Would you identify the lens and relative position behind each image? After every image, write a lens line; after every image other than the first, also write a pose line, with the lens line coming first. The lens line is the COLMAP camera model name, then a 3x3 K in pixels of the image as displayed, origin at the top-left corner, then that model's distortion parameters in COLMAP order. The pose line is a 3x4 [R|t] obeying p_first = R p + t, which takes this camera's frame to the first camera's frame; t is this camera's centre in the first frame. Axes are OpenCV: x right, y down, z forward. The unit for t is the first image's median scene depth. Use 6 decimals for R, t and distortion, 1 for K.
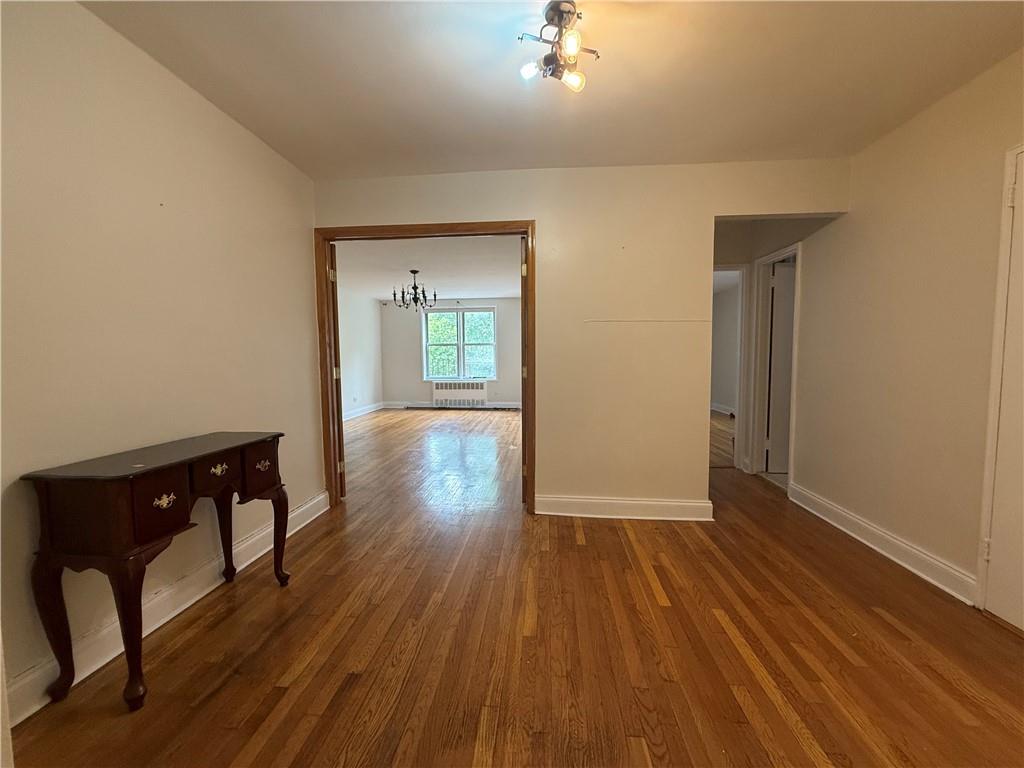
lens RADIAL K [[409.2, 0, 512.0], [0, 409.2, 384.0], [0, 0, 1]] dist [0.000215, -0.000115]
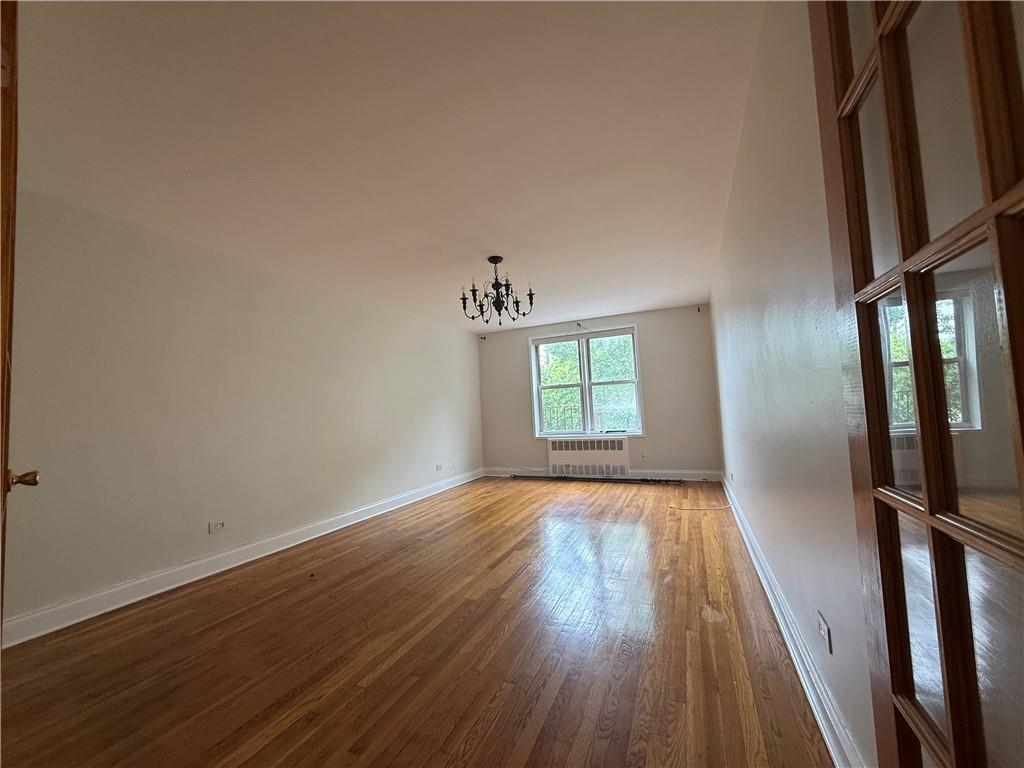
lens RADIAL K [[409.2, 0, 512.0], [0, 409.2, 384.0], [0, 0, 1]] dist [0.000215, -0.000115]
pose [[0.947619, -0.058759, -0.313952, -0.025621], [0.019741, 0.991828, -0.126047, -0.012273], [0.318793, 0.113247, 0.941035, 0.308691]]
